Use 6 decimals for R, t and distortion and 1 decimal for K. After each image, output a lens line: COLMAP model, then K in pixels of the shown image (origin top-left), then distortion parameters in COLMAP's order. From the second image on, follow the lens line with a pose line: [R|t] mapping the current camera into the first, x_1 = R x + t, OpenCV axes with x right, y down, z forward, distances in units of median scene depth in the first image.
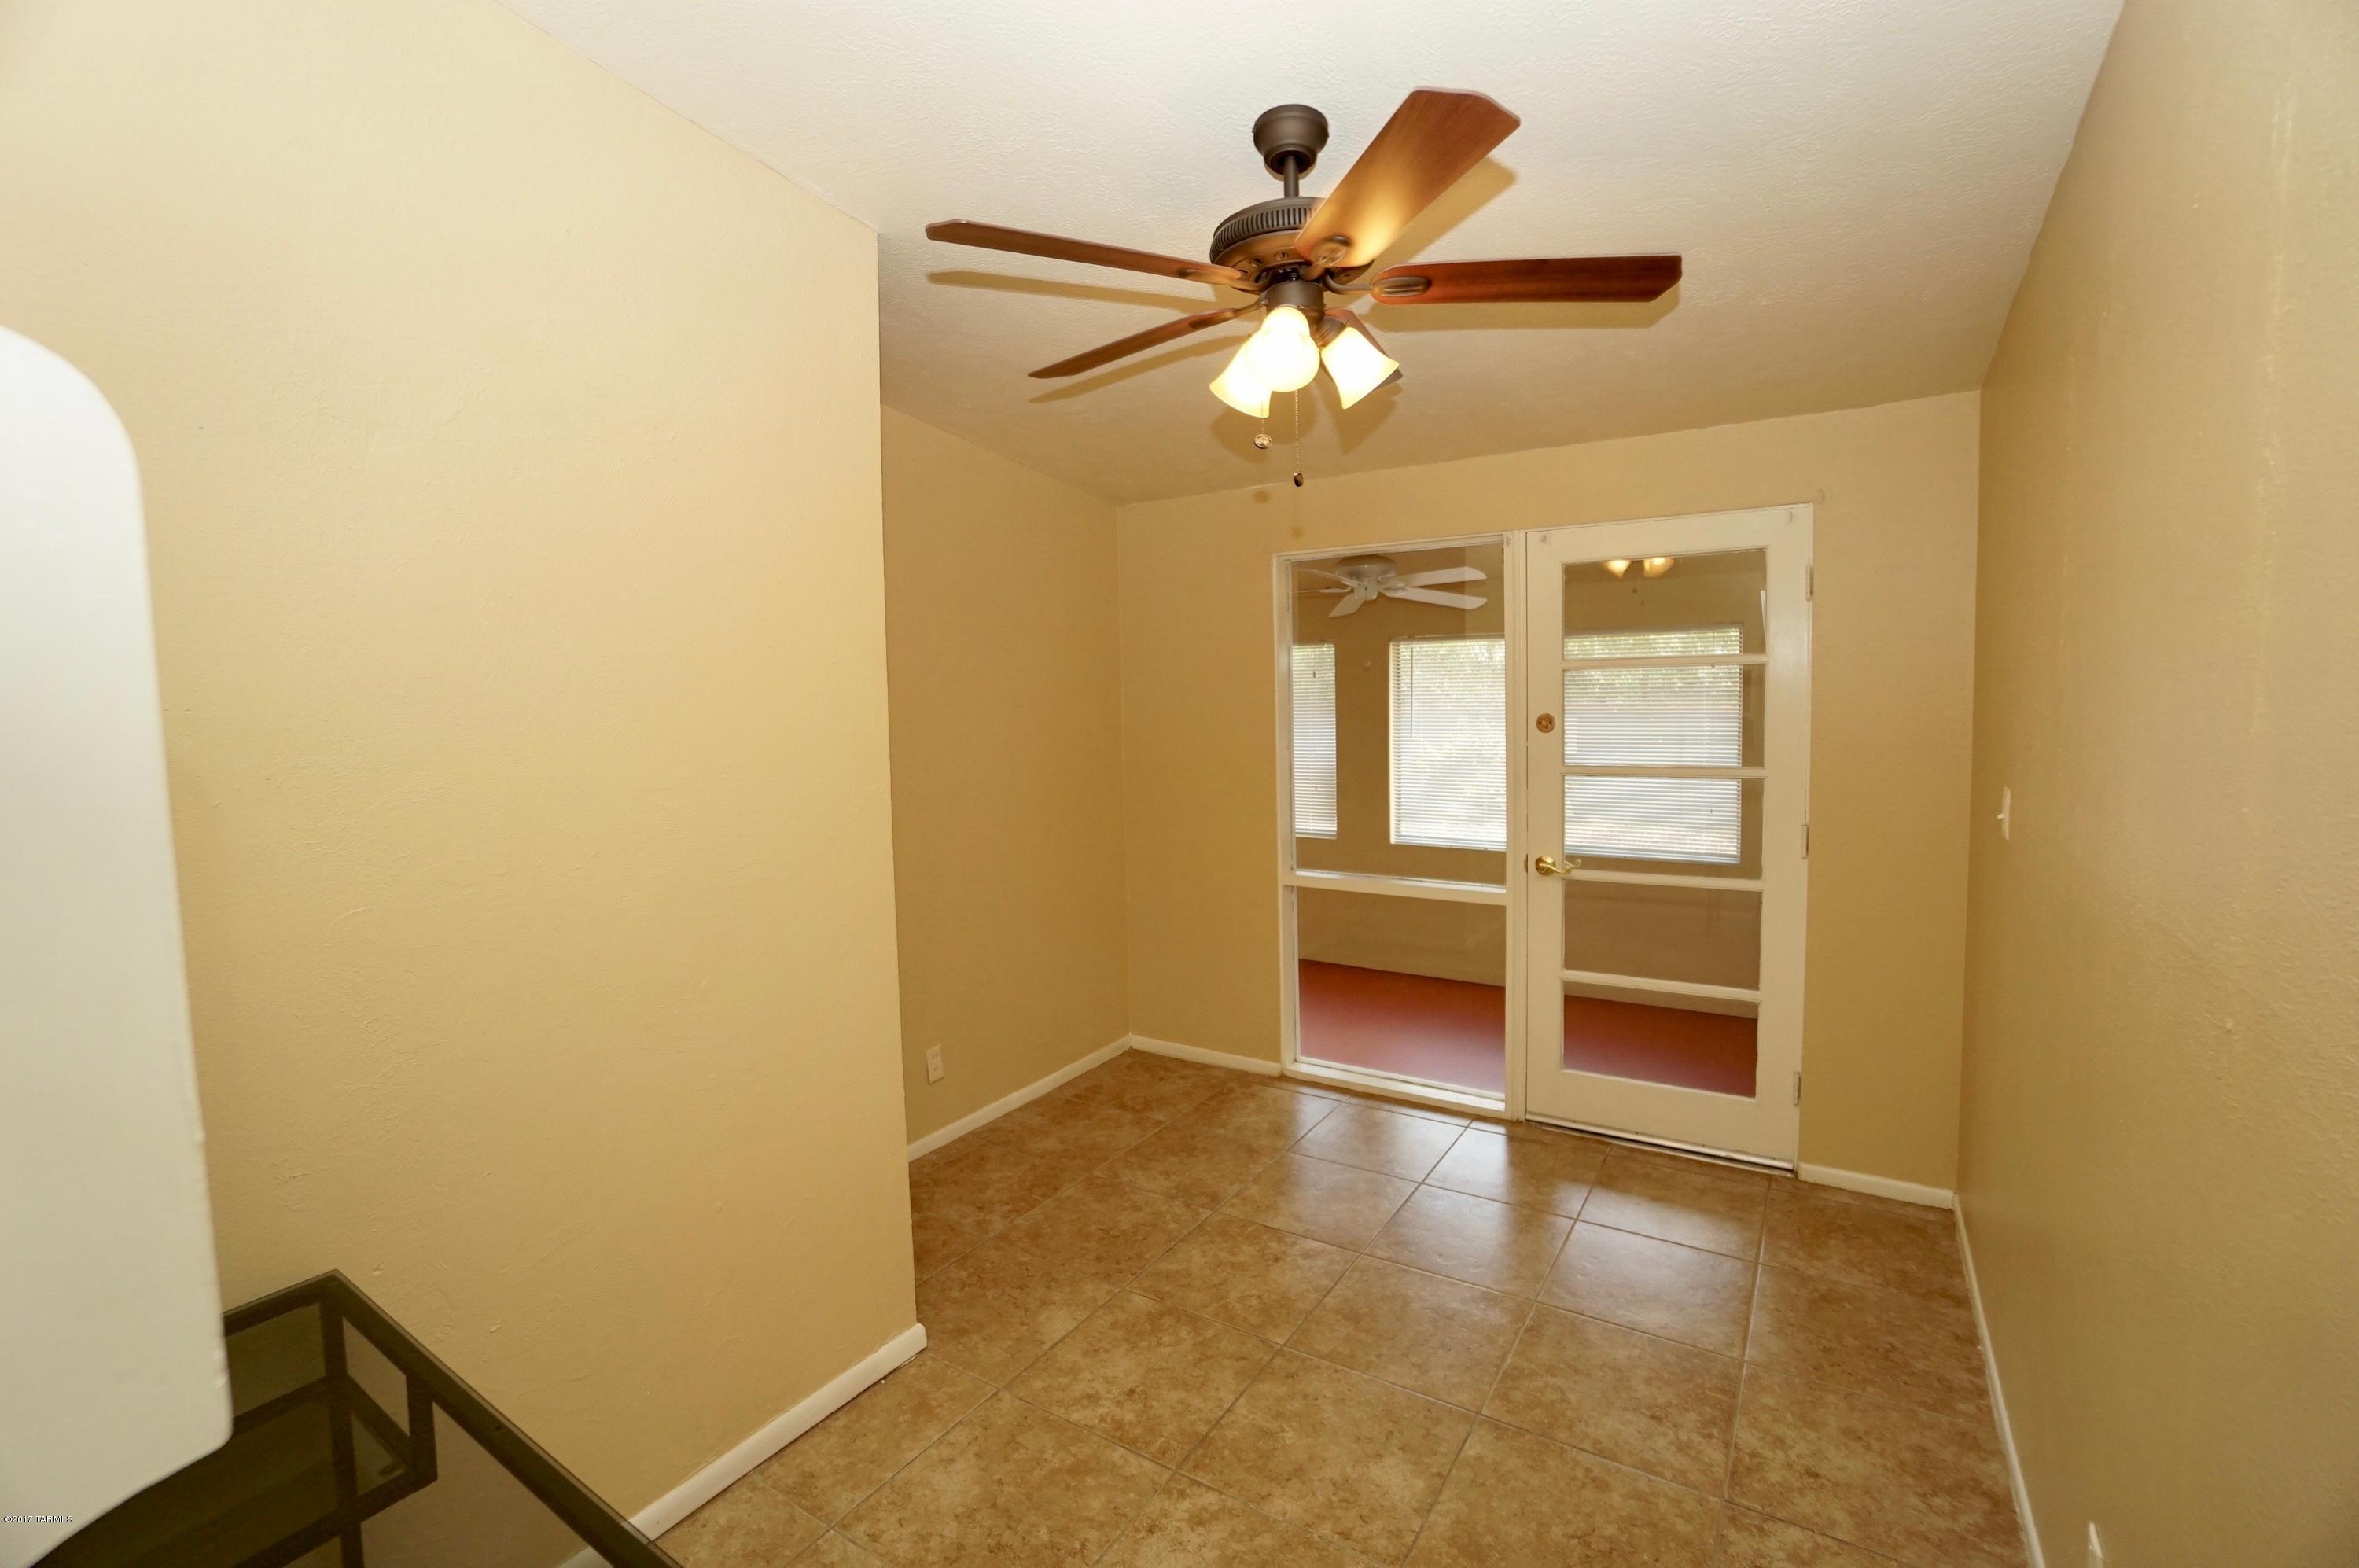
lens RADIAL K [[1046.4, 0, 1178.5], [0, 1046.4, 773.0], [0, 0, 1]] dist [-0.003185, -0.000045]
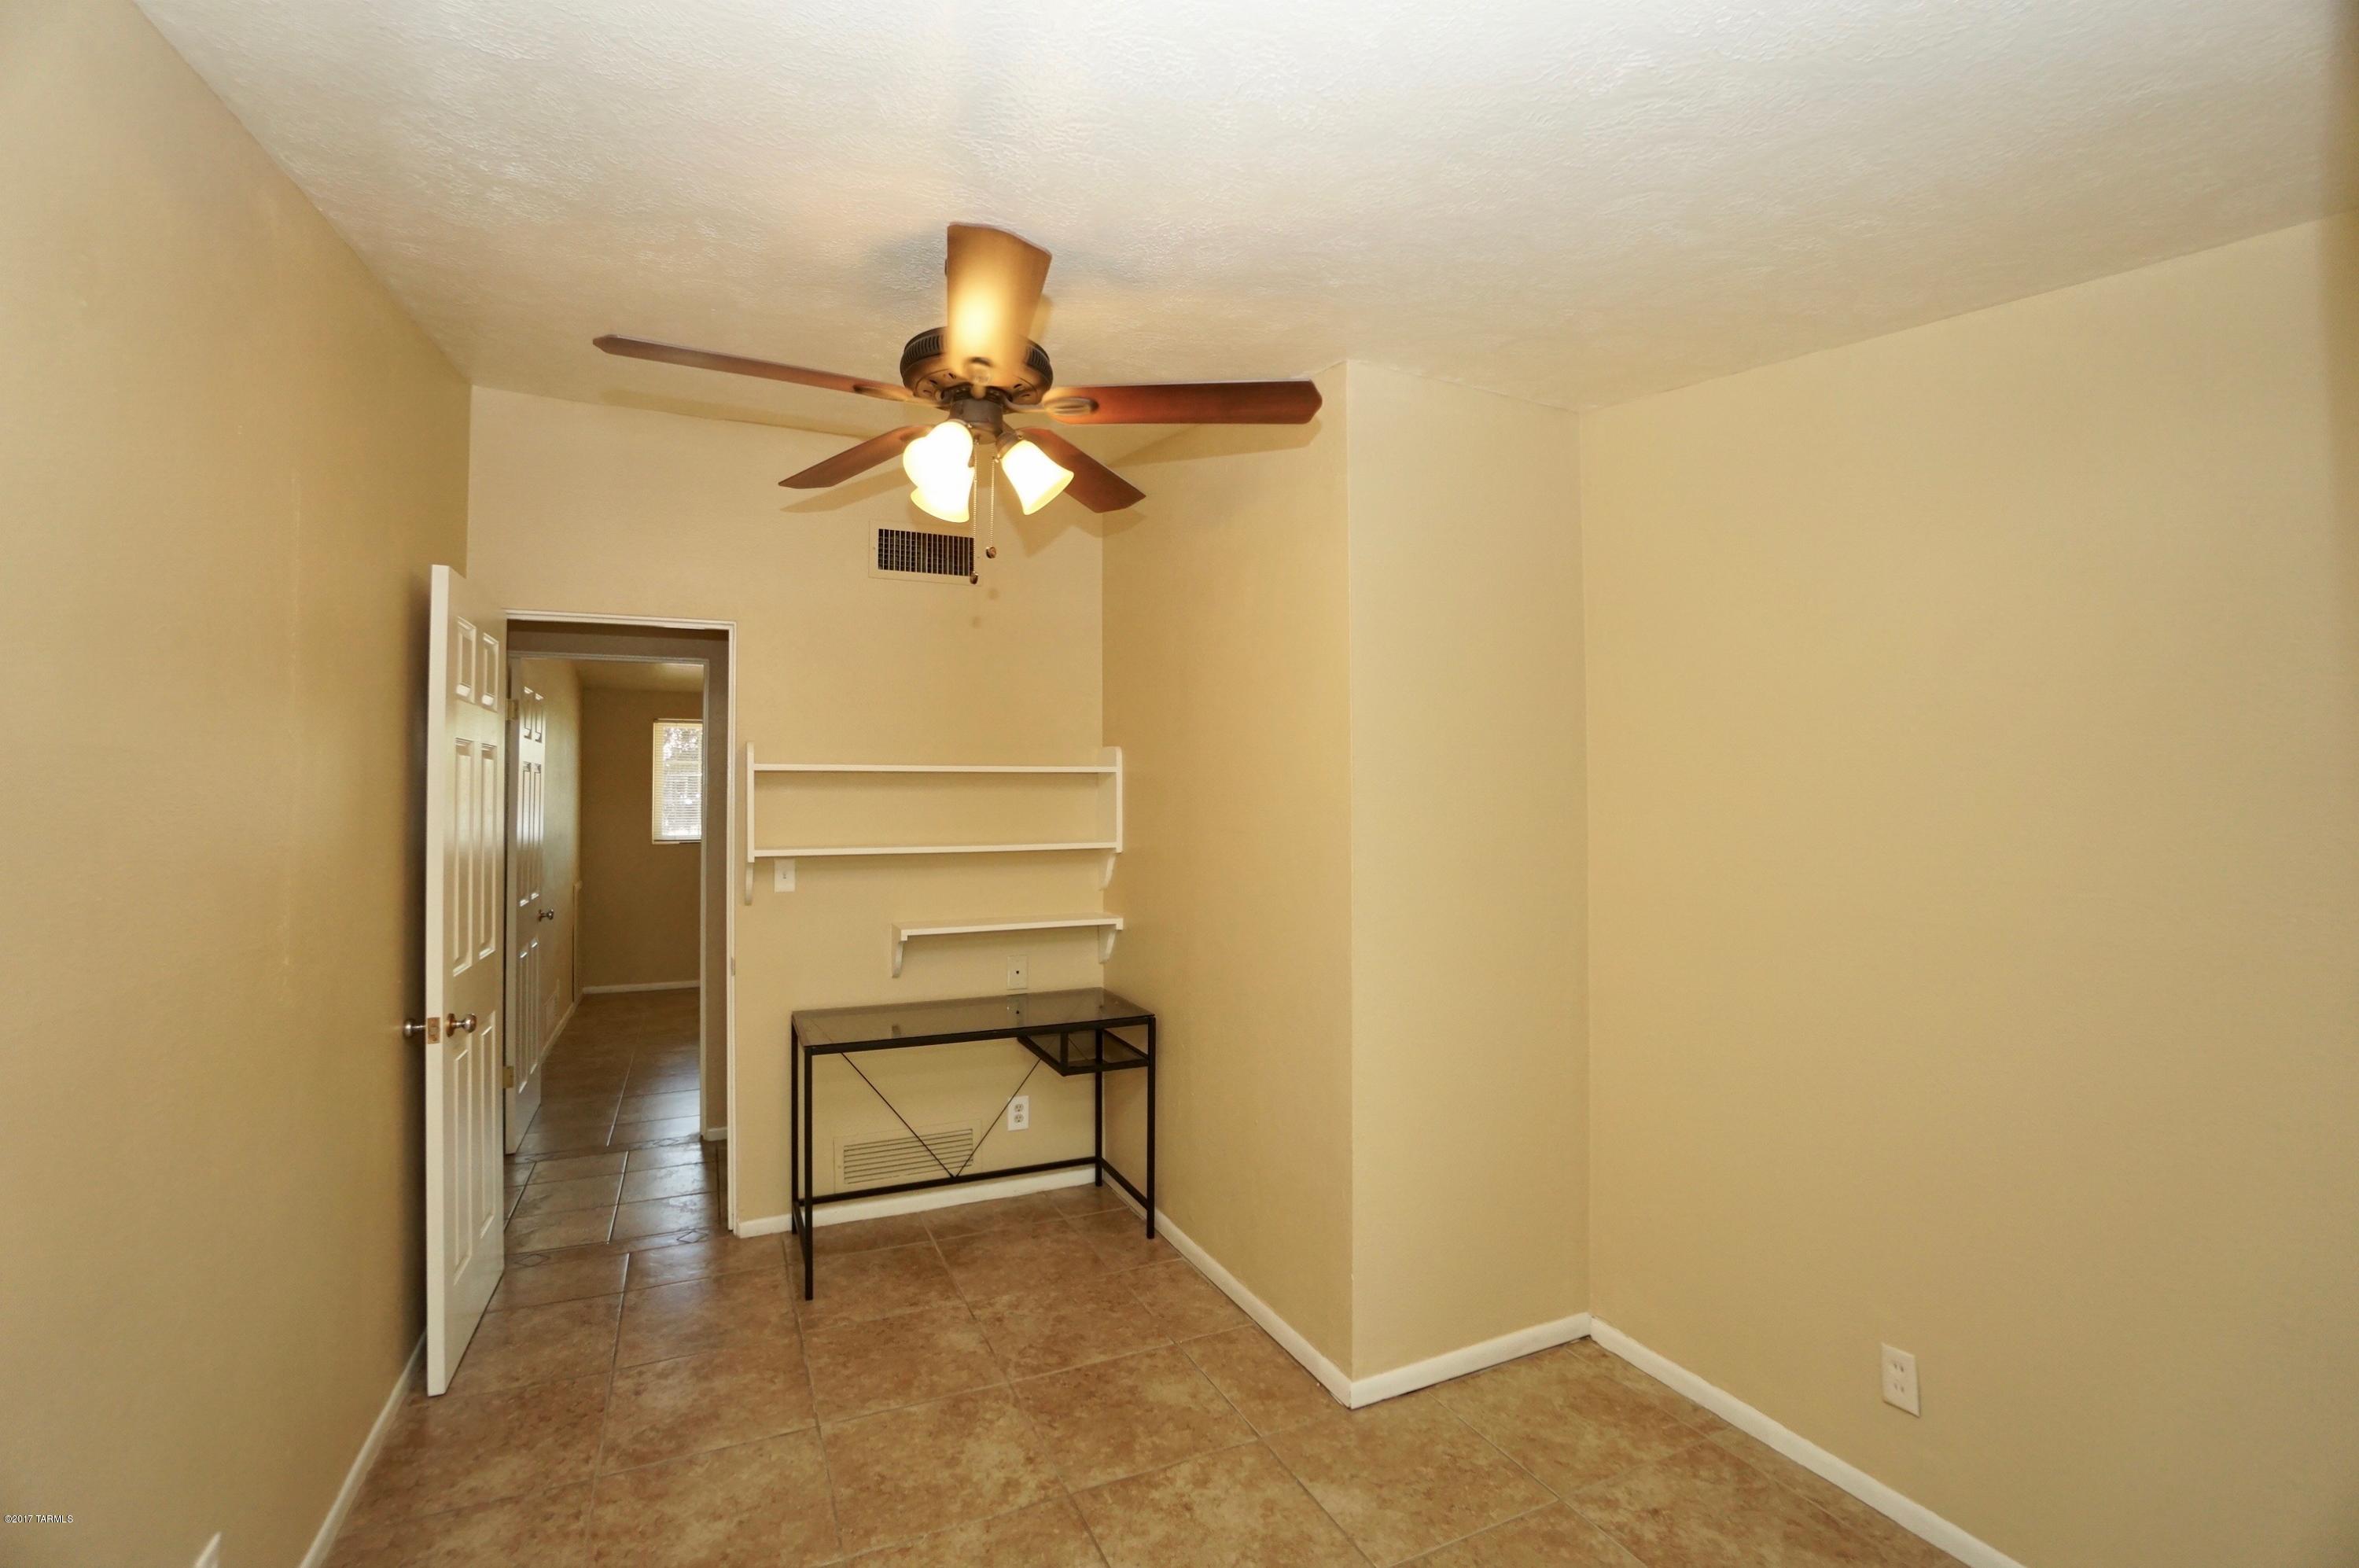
lens RADIAL K [[1046.4, 0, 1178.5], [0, 1046.4, 773.0], [0, 0, 1]] dist [-0.003185, -0.000045]
pose [[-0.537950, -0.000532, -0.842976, 0.815436], [-0.045966, 0.998531, 0.028703, -0.110210], [0.841722, 0.054189, -0.537184, 1.571626]]
